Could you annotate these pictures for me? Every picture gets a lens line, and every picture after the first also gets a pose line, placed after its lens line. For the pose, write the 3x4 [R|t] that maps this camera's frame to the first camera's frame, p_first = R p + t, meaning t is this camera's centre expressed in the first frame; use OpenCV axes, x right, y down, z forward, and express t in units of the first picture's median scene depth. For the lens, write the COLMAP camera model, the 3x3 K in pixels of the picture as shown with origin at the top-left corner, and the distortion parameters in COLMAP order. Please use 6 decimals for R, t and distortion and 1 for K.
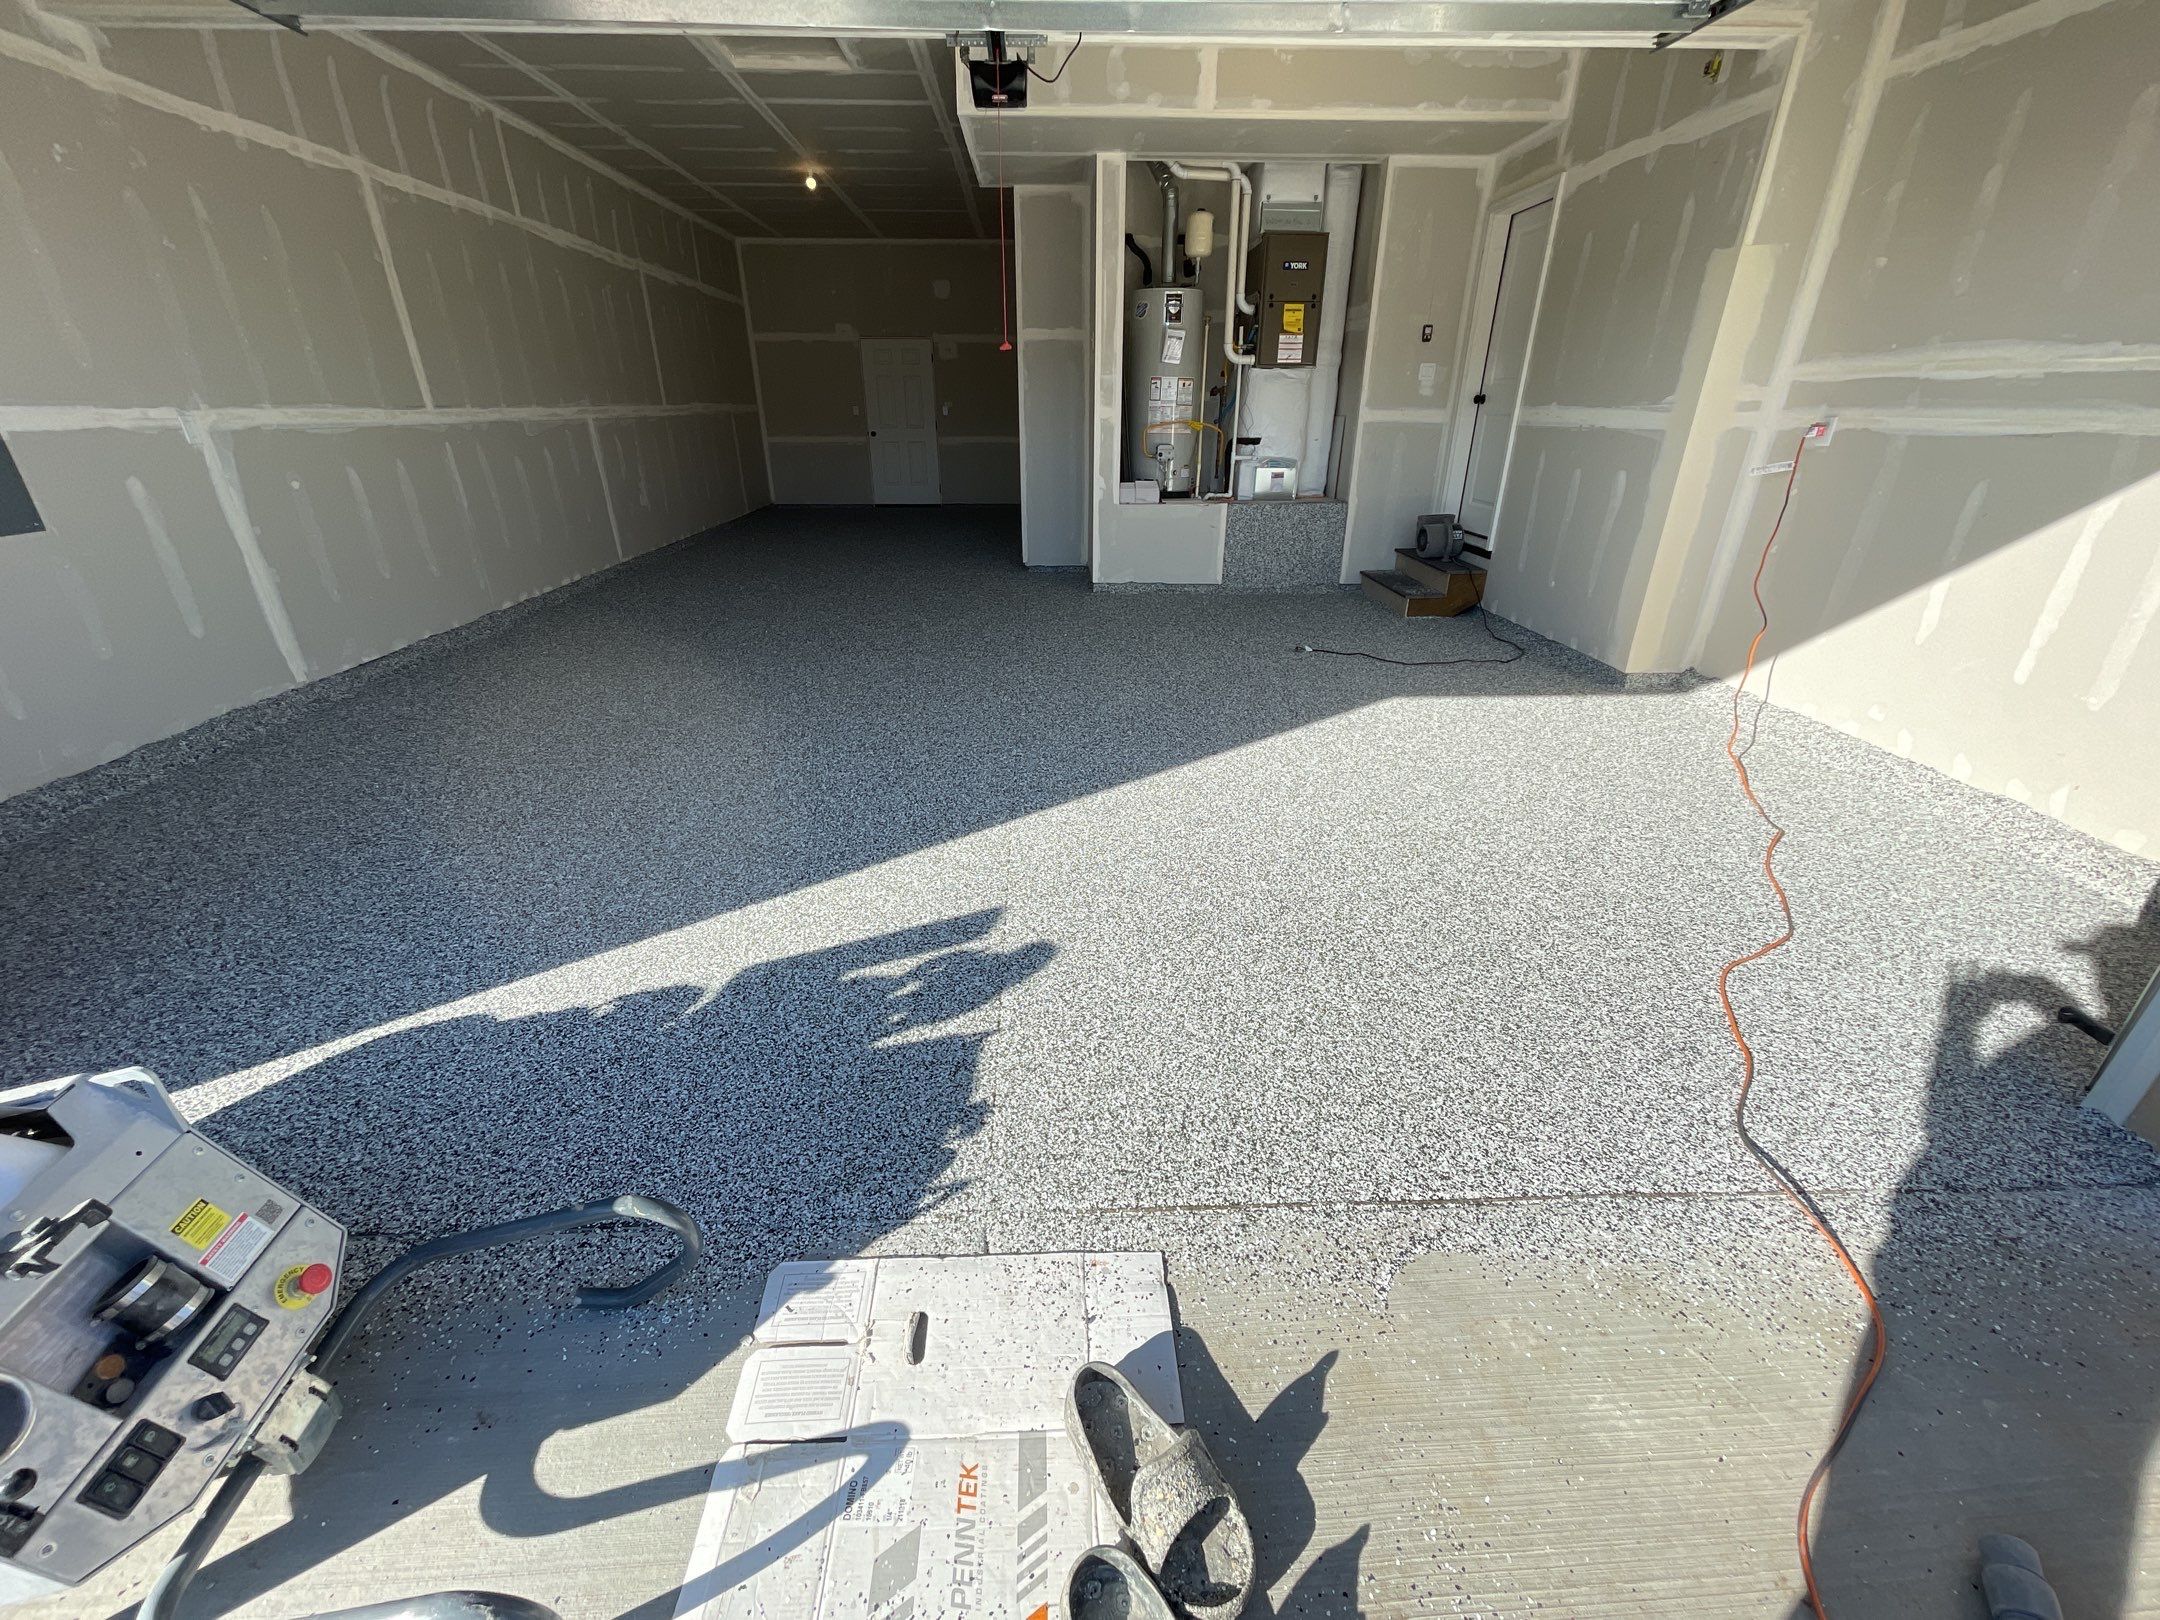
lens RADIAL K [[866.3, 0, 1076.5], [0, 866.3, 813.6], [0, 0, 1]] dist [-0.002992, 0.000392]
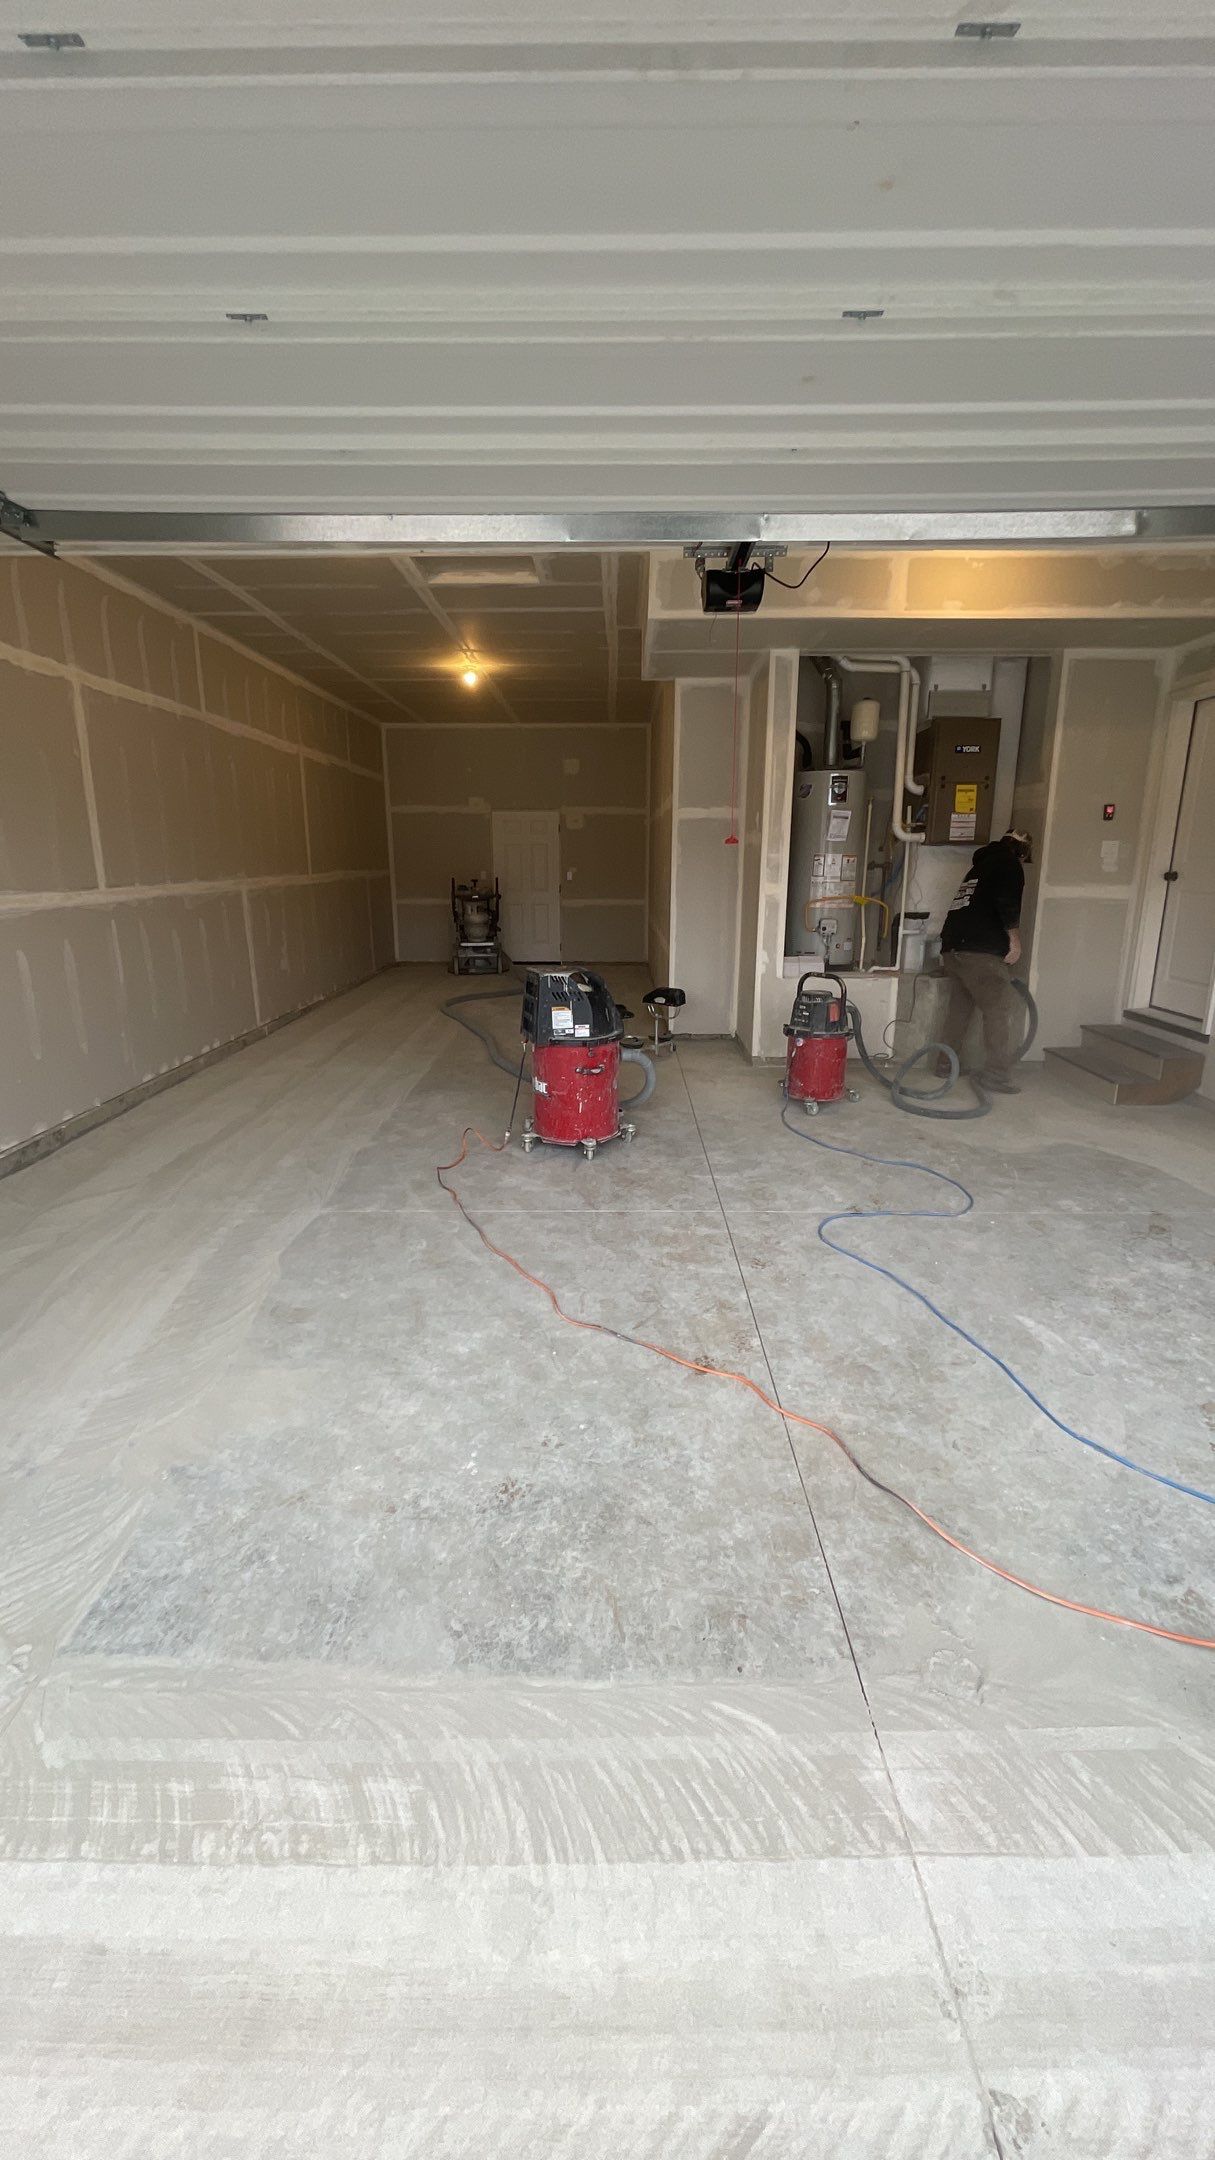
lens RADIAL K [[866.8, 0, 601.7], [0, 866.8, 1077.6], [0, 0, 1]] dist [-0.005394, 0.001470]
pose [[0.998403, 0.012915, -0.054990, -0.102333], [-0.023195, 0.981387, -0.190633, -0.068981], [0.051505, 0.191604, 0.980120, 0.084194]]
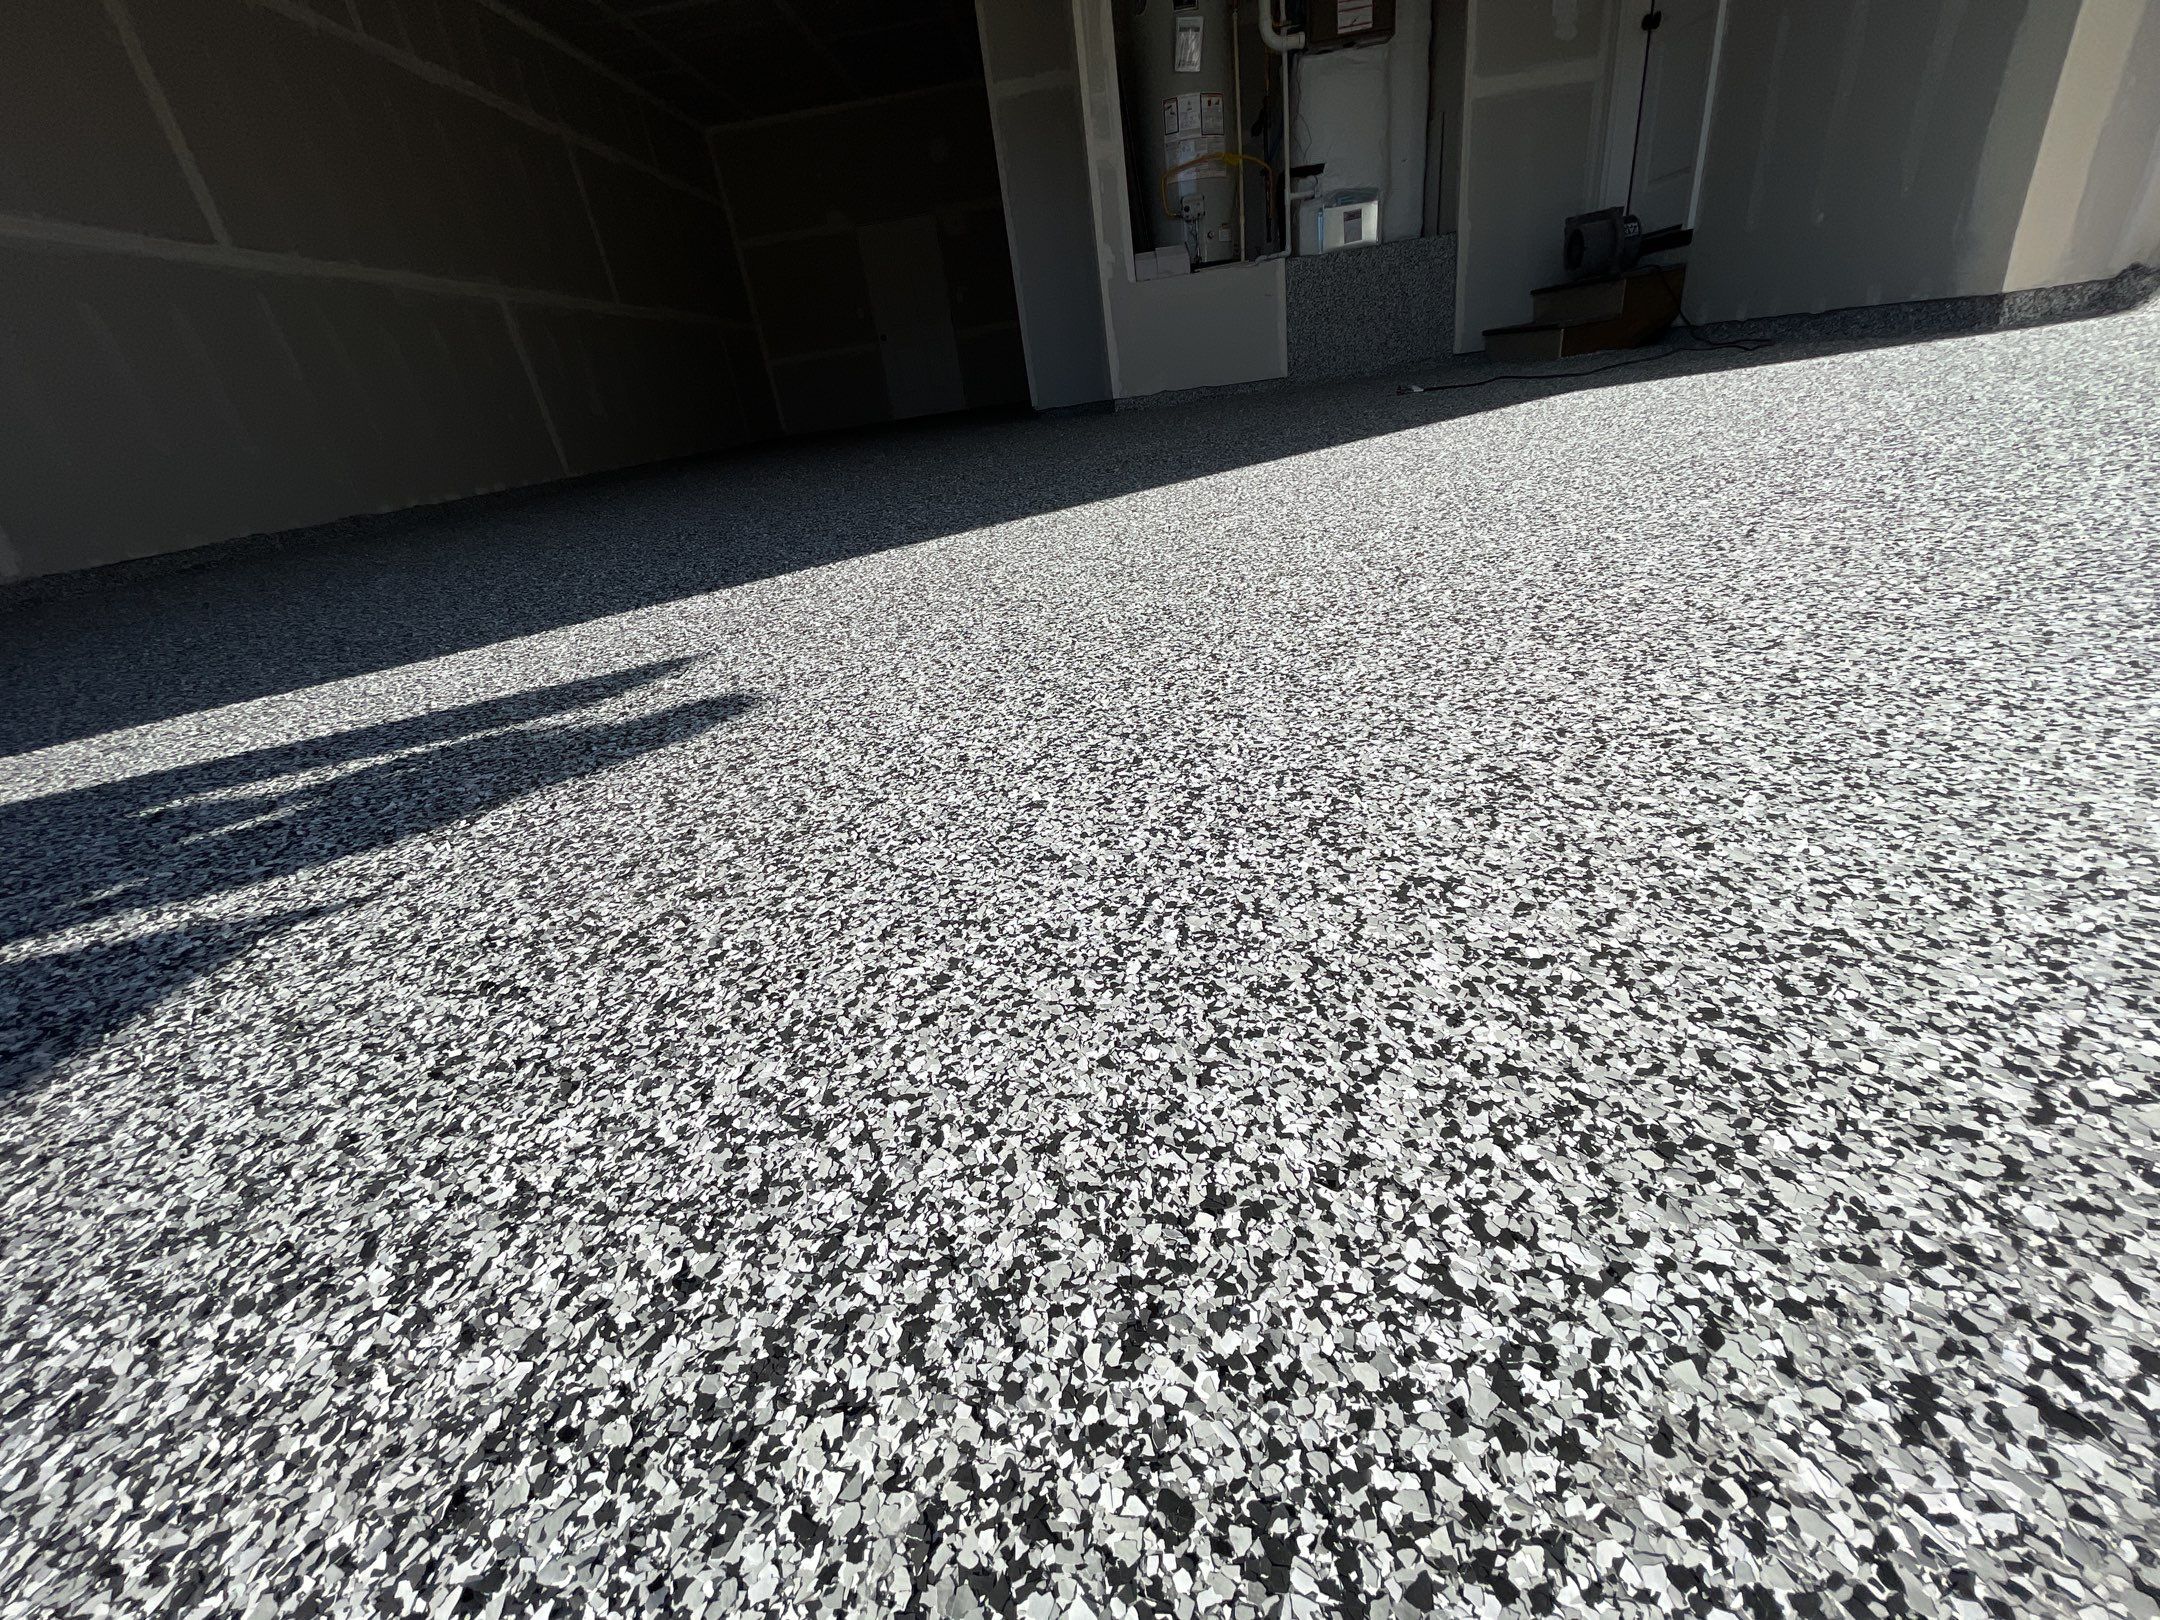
lens RADIAL K [[866.3, 0, 1076.9], [0, 866.3, 814.3], [0, 0, 1]] dist [-0.002992, 0.000392]
pose [[0.987991, -0.085372, -0.128785, 0.060396], [0.088486, 0.995903, 0.018643, 0.083461], [0.126666, -0.029815, 0.991497, 0.264358]]
